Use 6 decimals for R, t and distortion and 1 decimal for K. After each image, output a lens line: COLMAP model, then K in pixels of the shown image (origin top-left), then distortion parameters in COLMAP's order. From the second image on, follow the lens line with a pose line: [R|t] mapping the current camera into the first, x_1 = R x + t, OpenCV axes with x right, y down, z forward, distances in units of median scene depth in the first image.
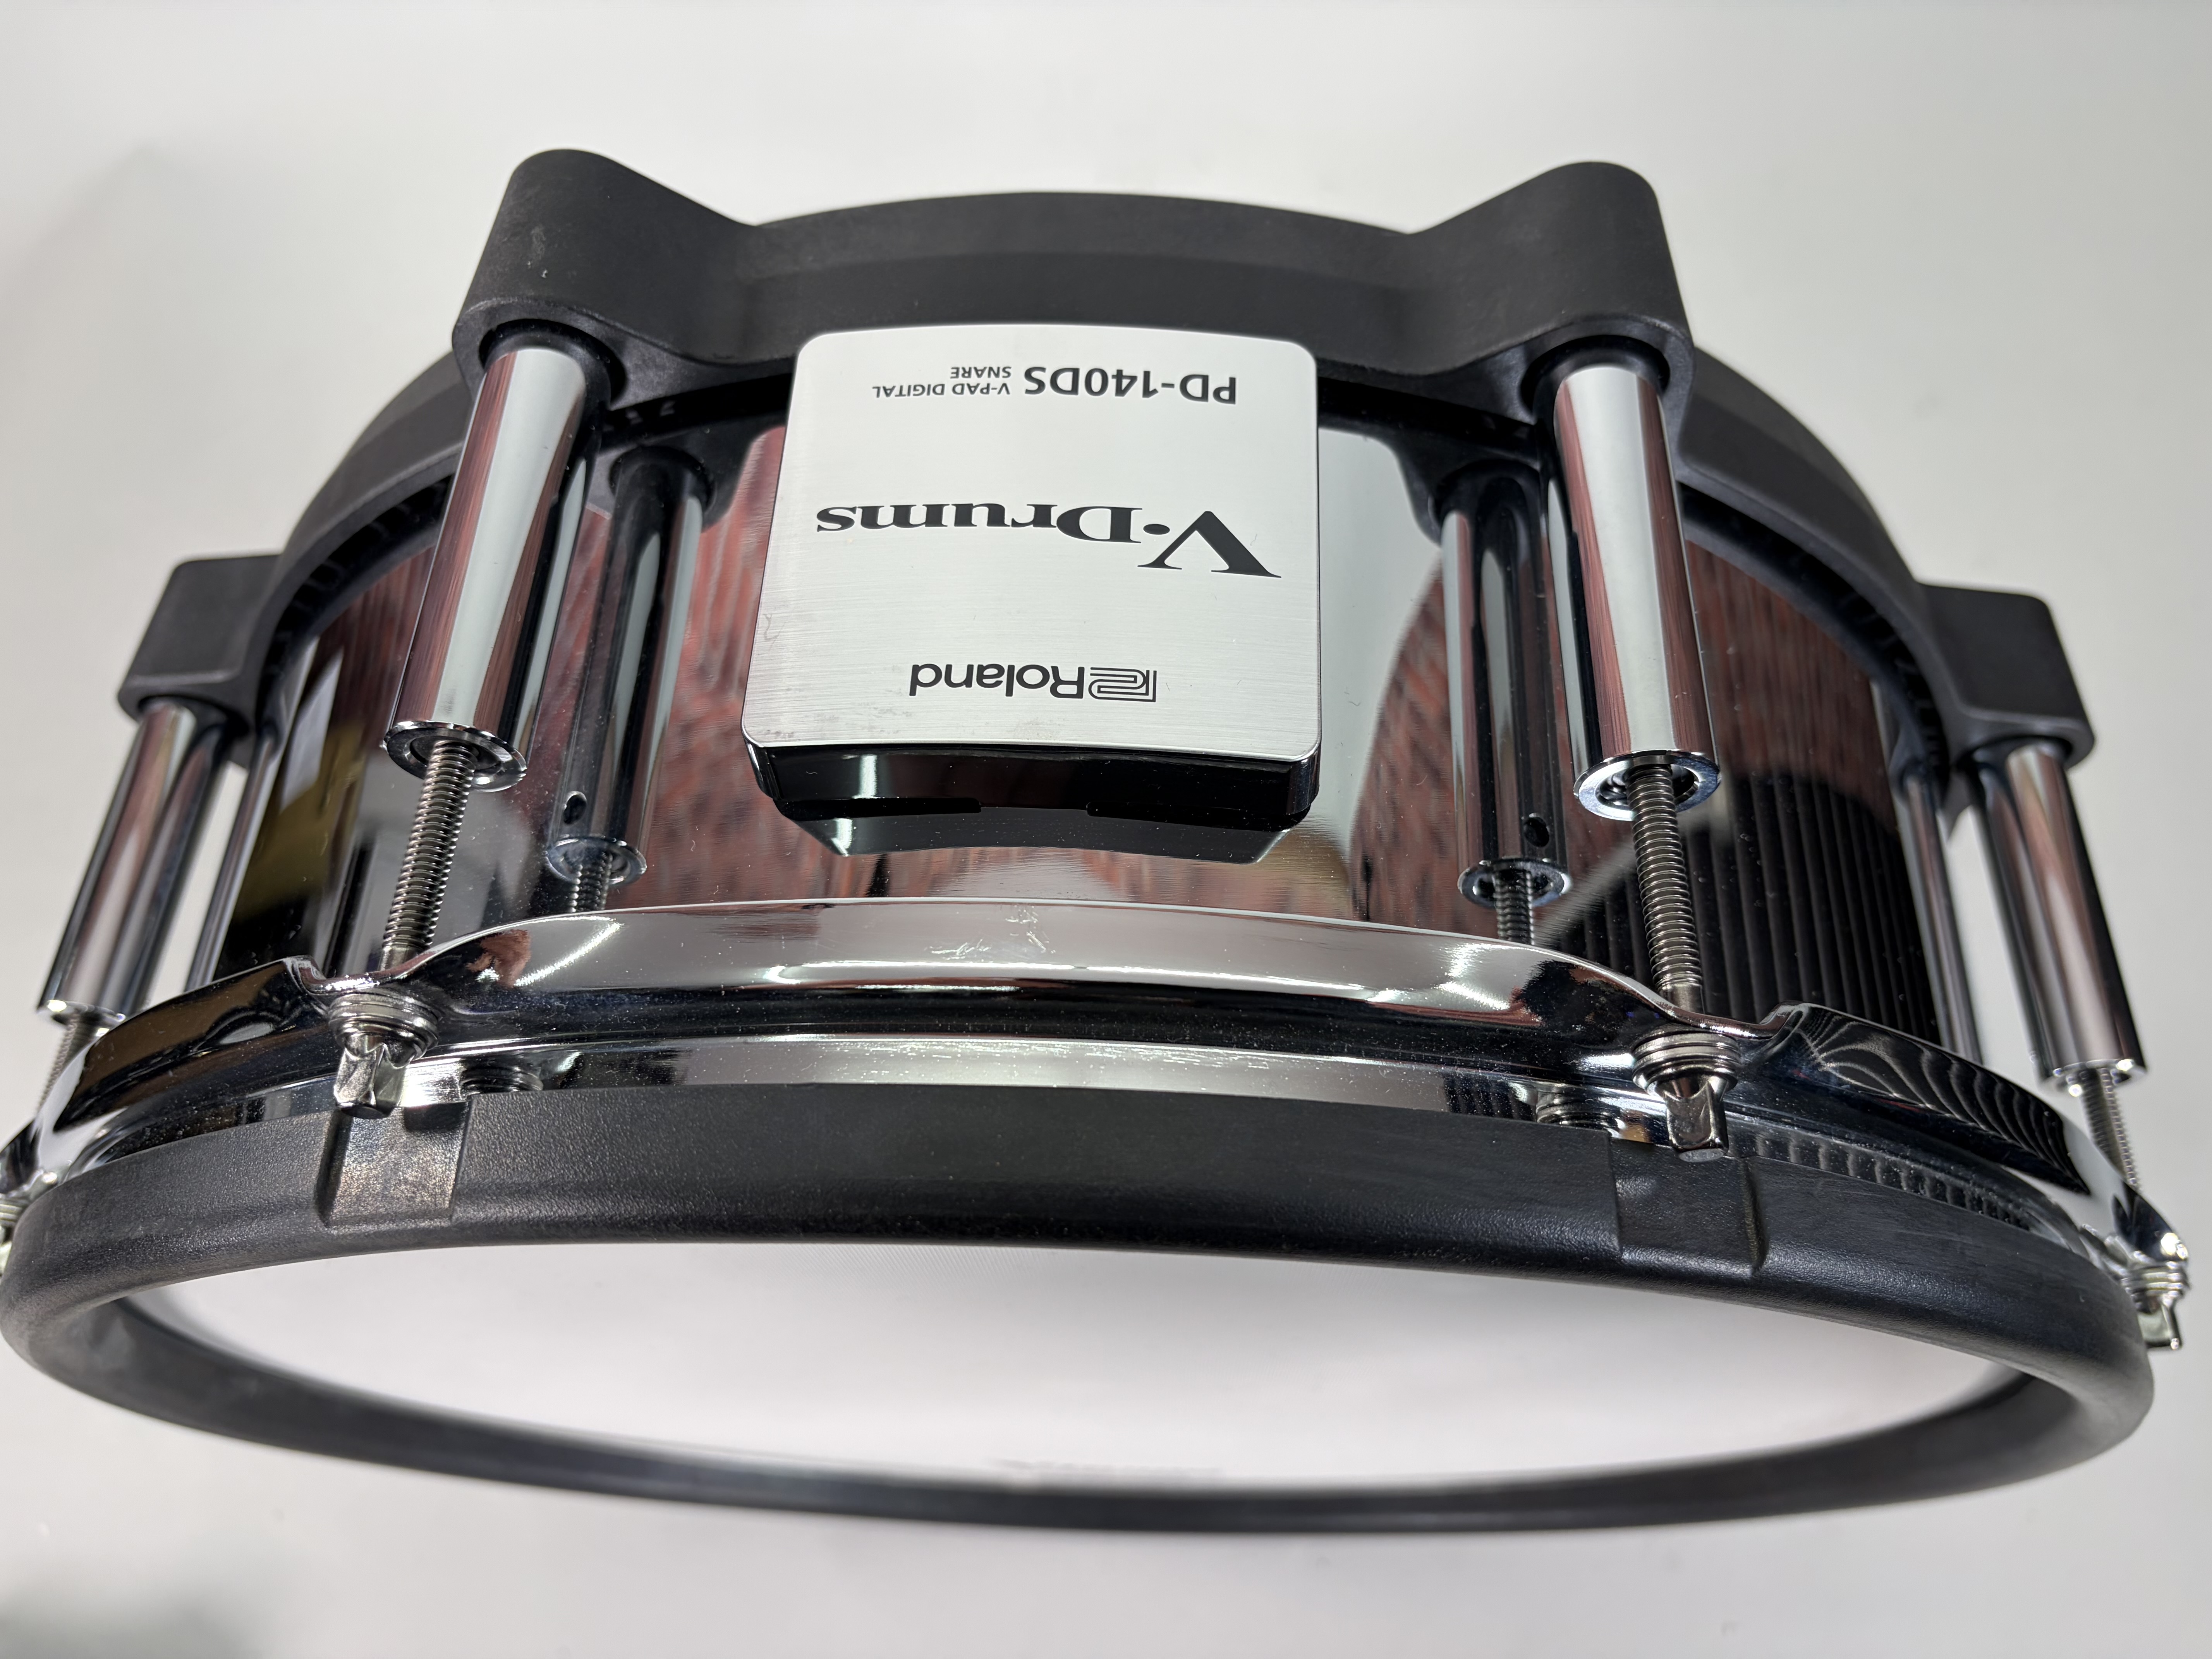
lens RADIAL K [[1736.3, 0, 1114.0], [0, 1736.3, 843.0], [0, 0, 1]] dist [-0.004956, -0.005647]
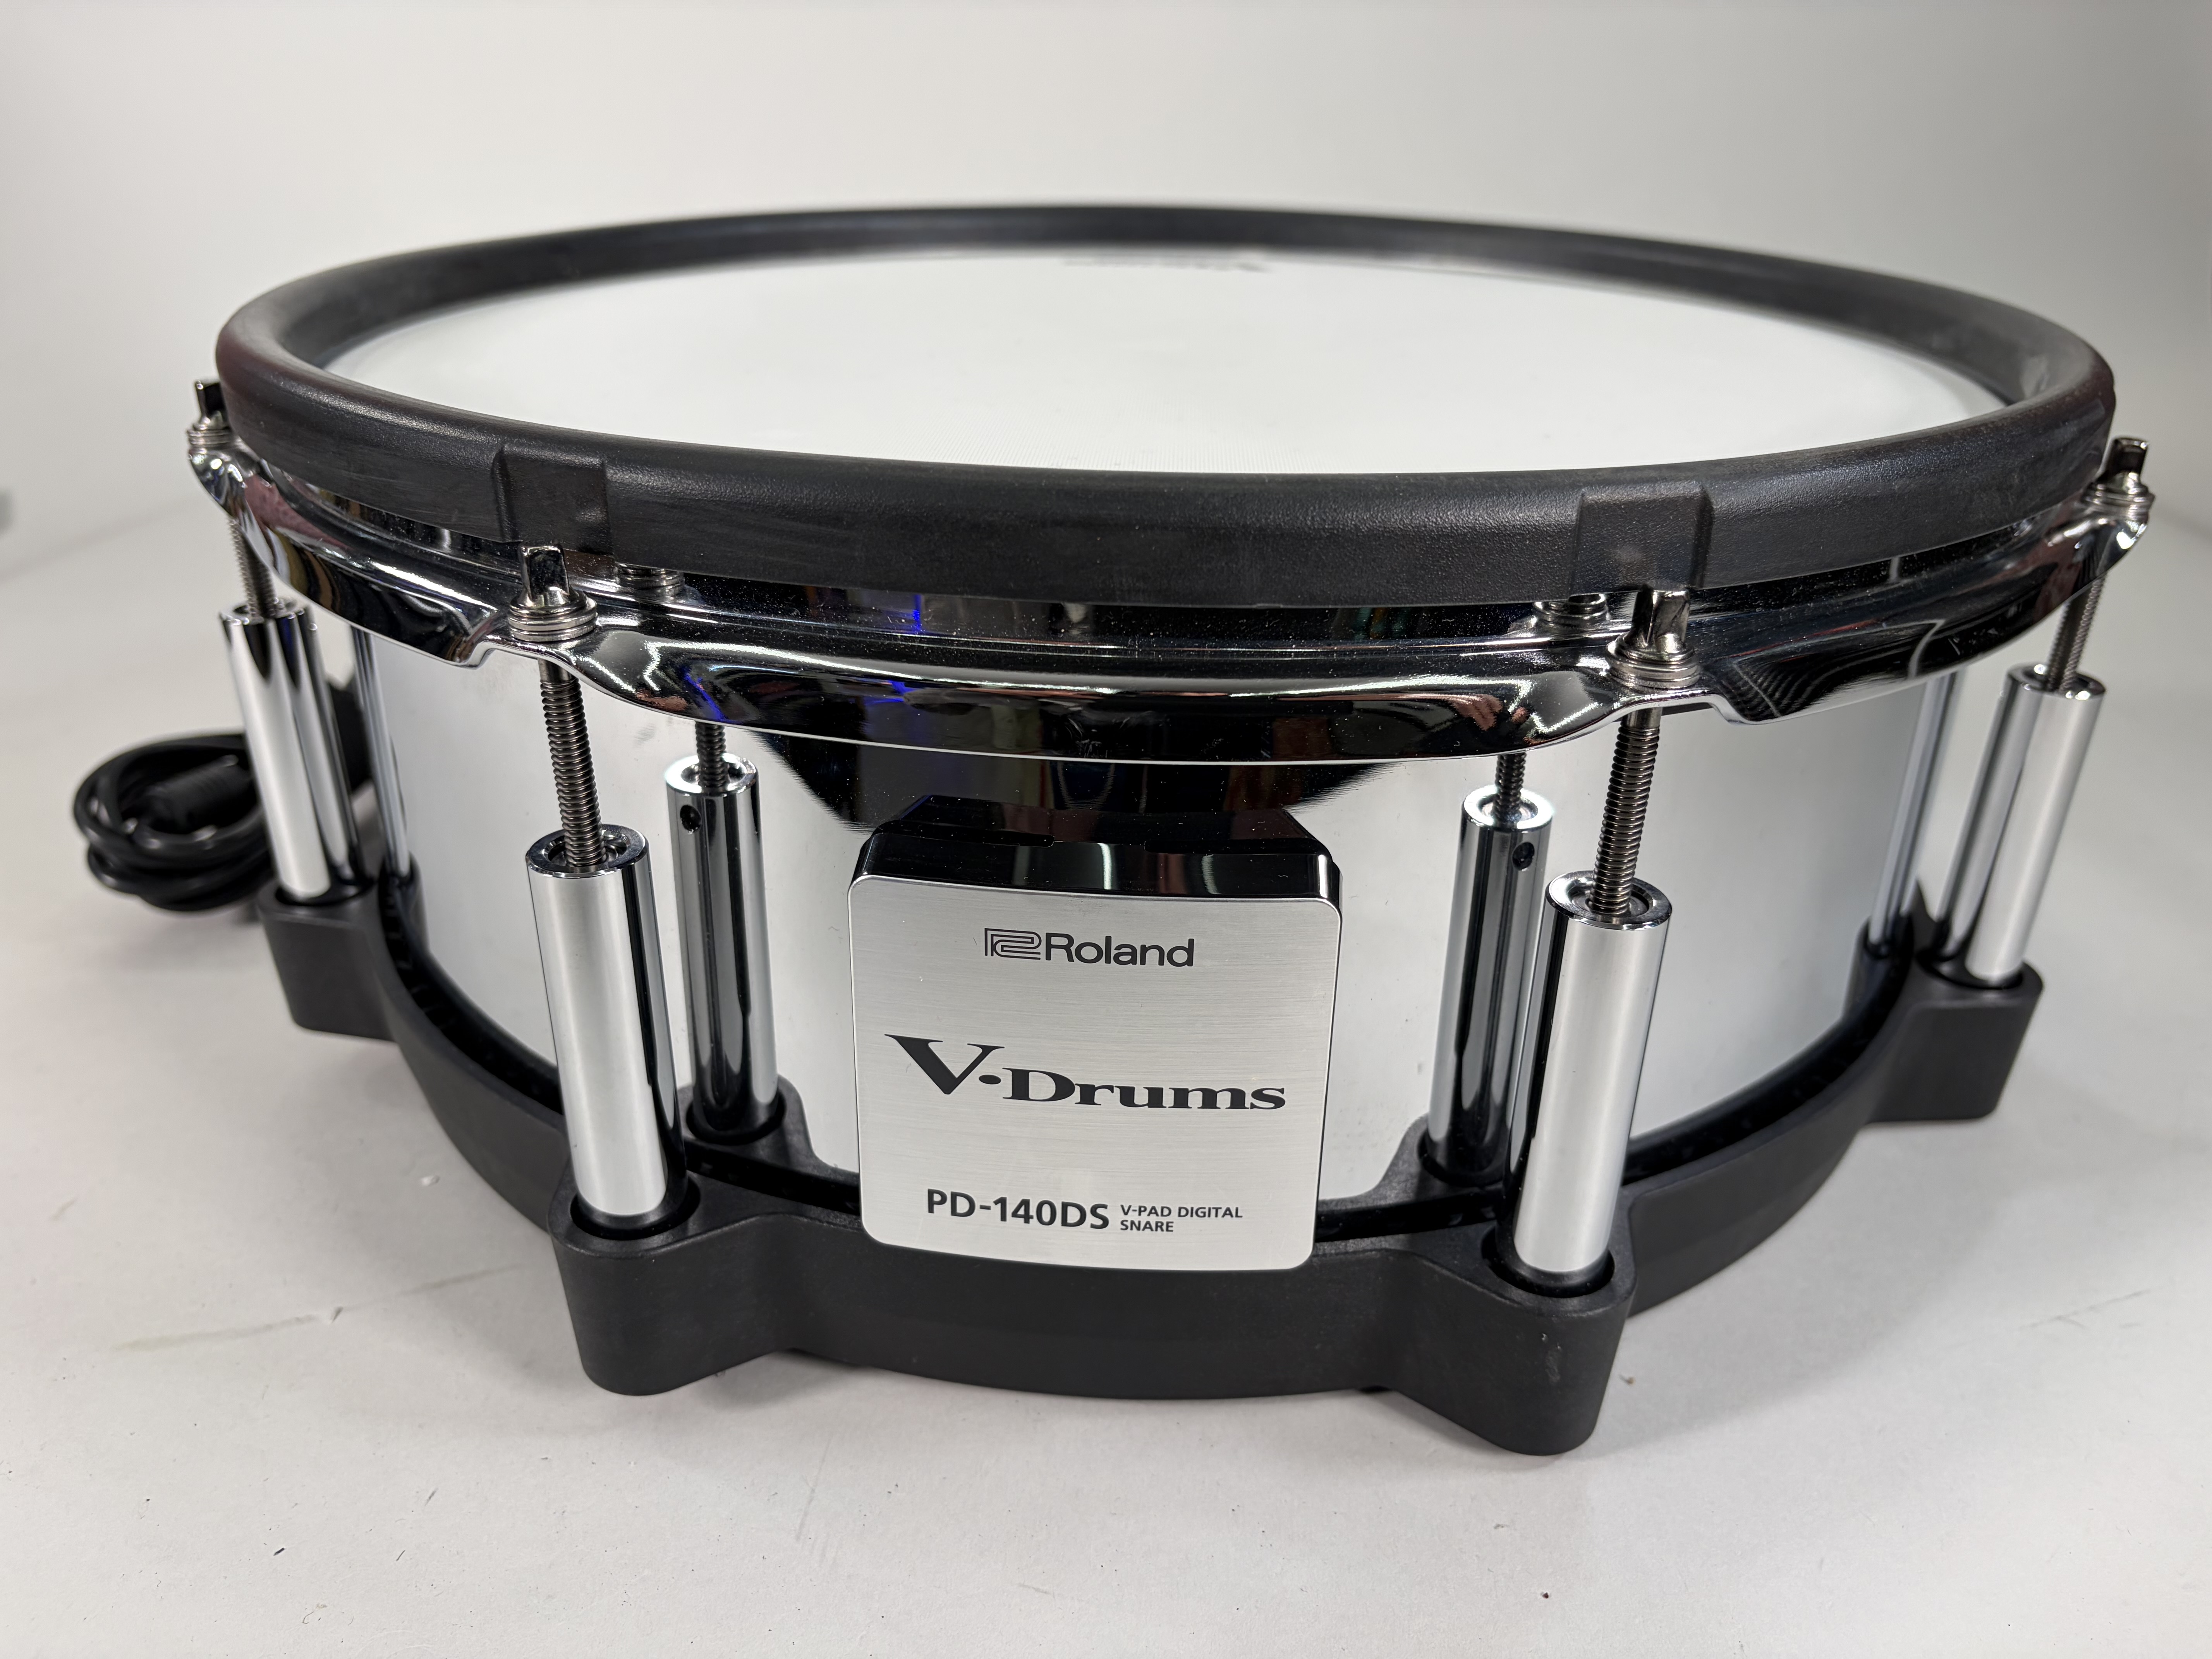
lens RADIAL K [[1736.3, 0, 1104.9], [0, 1736.3, 831.6], [0, 0, 1]] dist [-0.004956, -0.005647]
pose [[-0.995915, -0.020950, 0.087831, -0.150474], [0.023017, -0.999480, 0.022584, -0.038147], [0.087312, 0.024513, 0.995879, -0.160565]]
